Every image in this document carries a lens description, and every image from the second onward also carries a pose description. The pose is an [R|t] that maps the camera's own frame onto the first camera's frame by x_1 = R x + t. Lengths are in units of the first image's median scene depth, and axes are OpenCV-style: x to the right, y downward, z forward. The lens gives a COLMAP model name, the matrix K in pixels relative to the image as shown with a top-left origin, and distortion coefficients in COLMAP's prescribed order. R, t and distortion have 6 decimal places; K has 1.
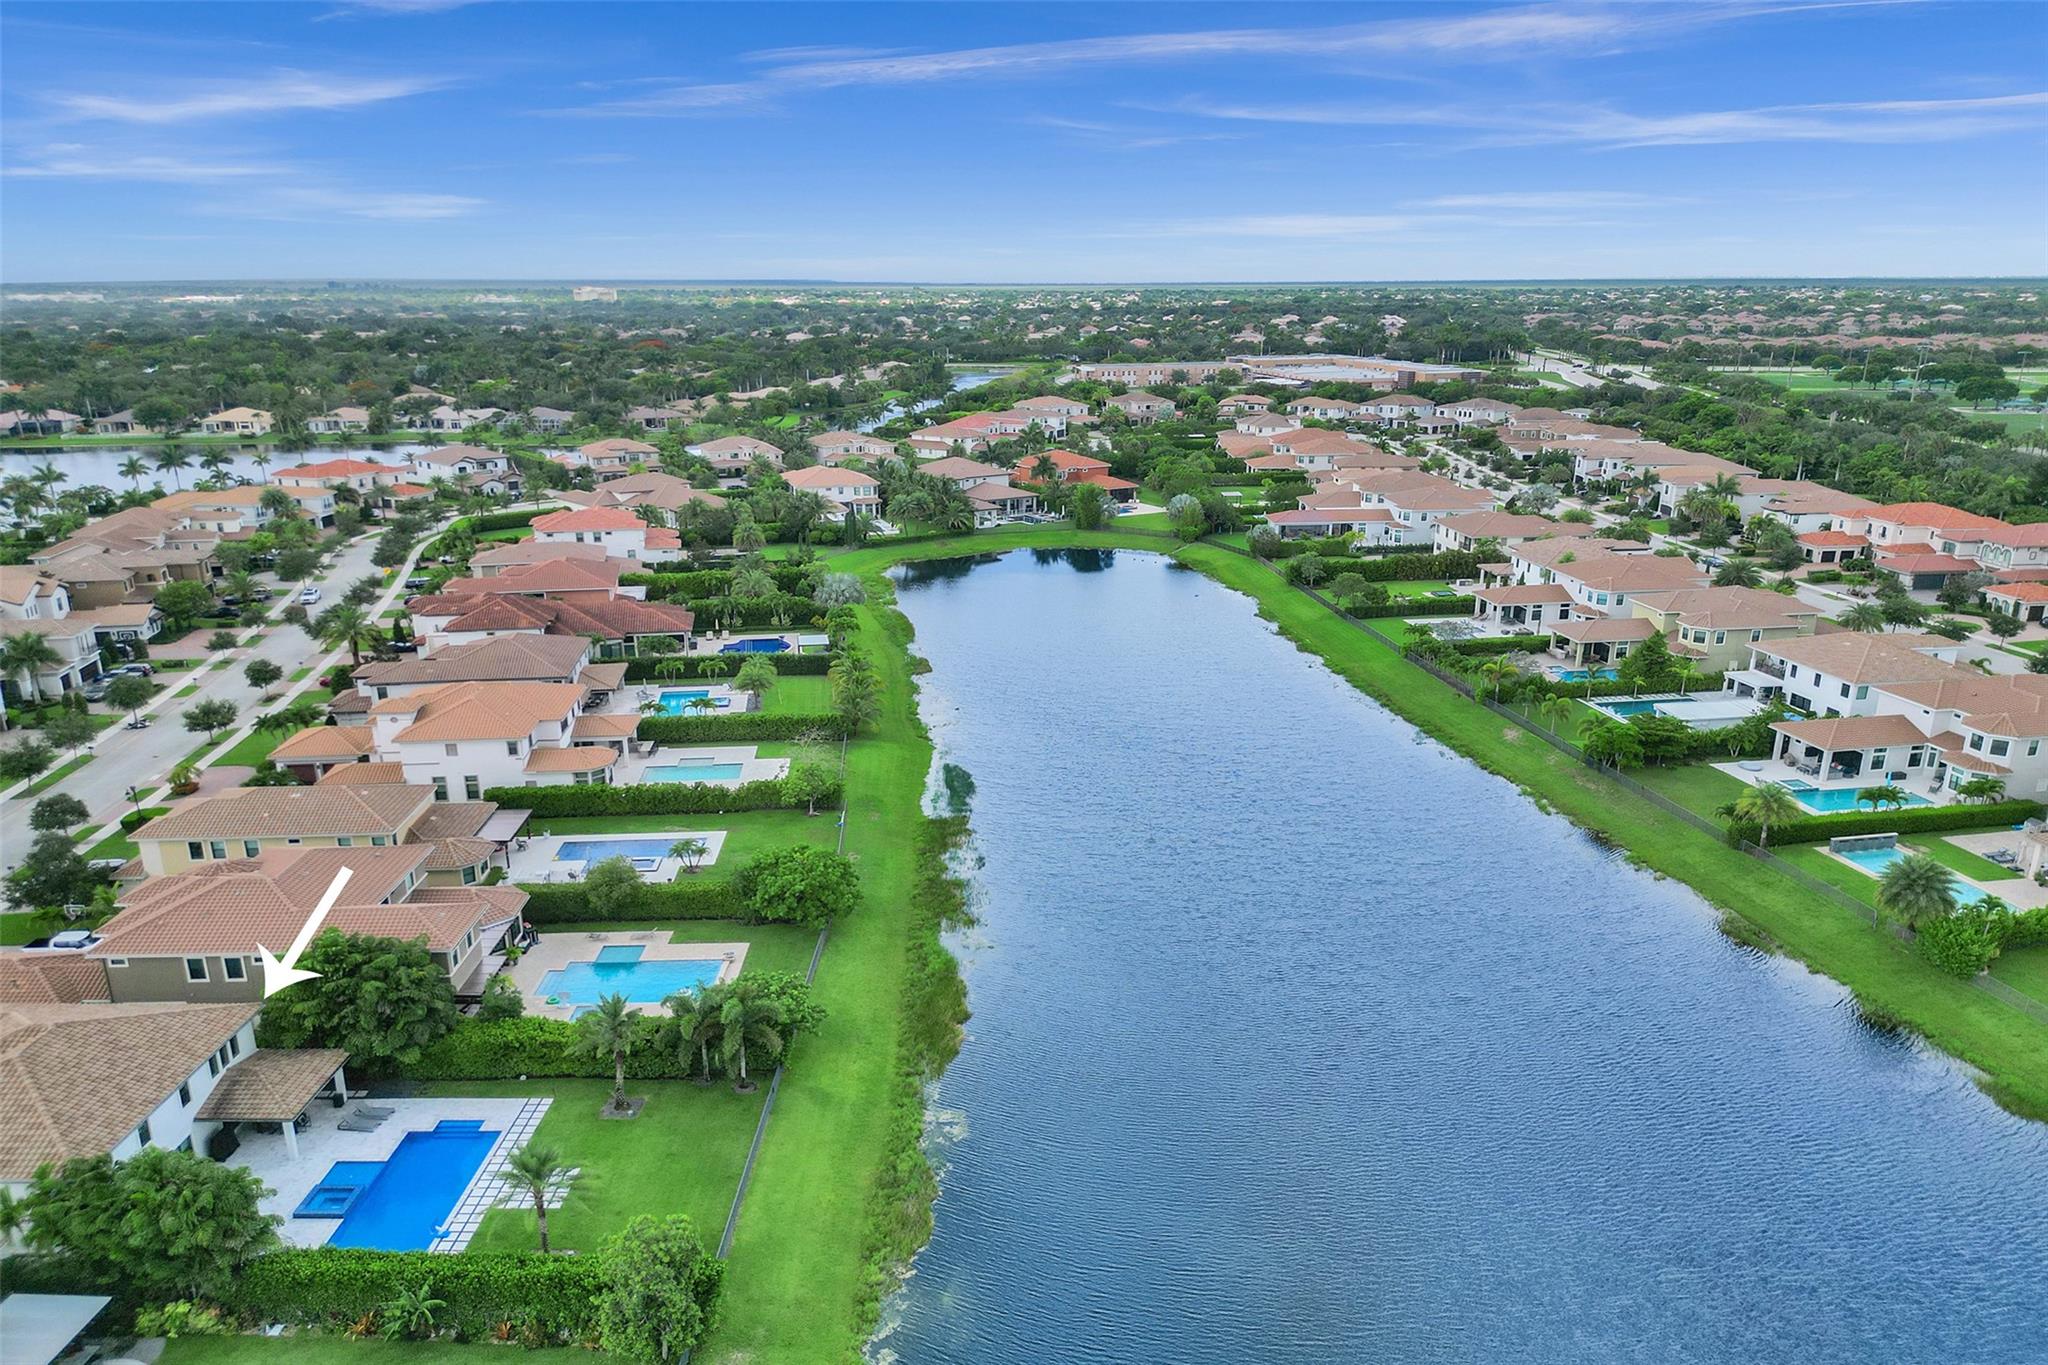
lens RADIAL K [[1414.3, 0, 1024.0], [0, 1414.3, 682.5], [0, 0, 1]] dist [0.084001, -0.077899]
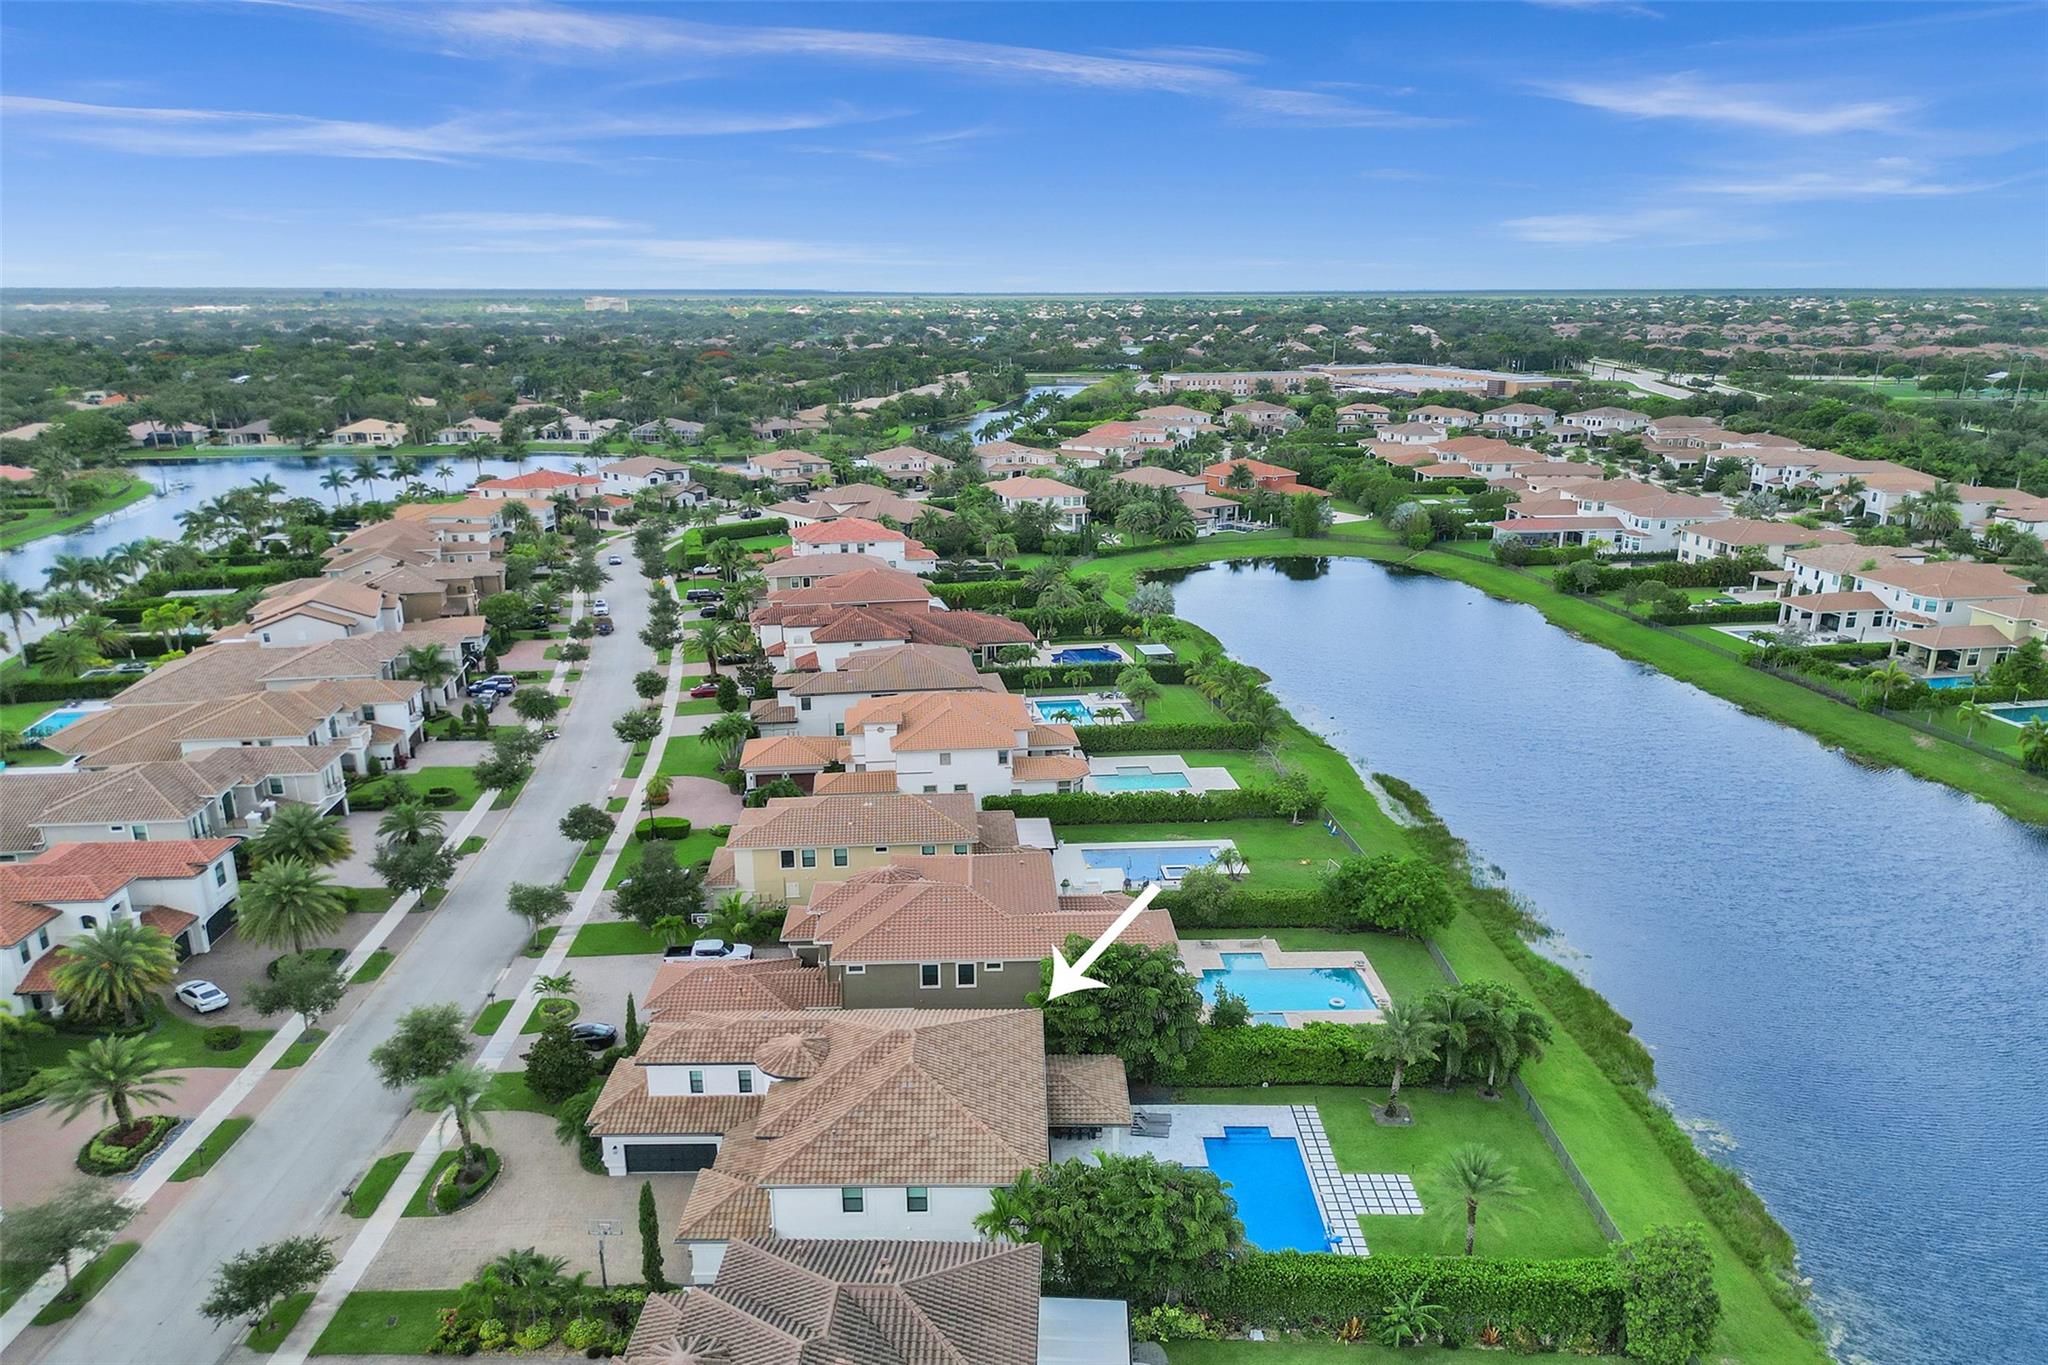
lens RADIAL K [[1414.3, 0, 1024.0], [0, 1414.3, 682.5], [0, 0, 1]] dist [0.084001, -0.077899]
pose [[0.999911, -0.003186, 0.012953, -0.167457], [0.003268, 0.999975, -0.006338, -0.000323], [-0.012932, 0.006379, 0.999896, -0.000720]]
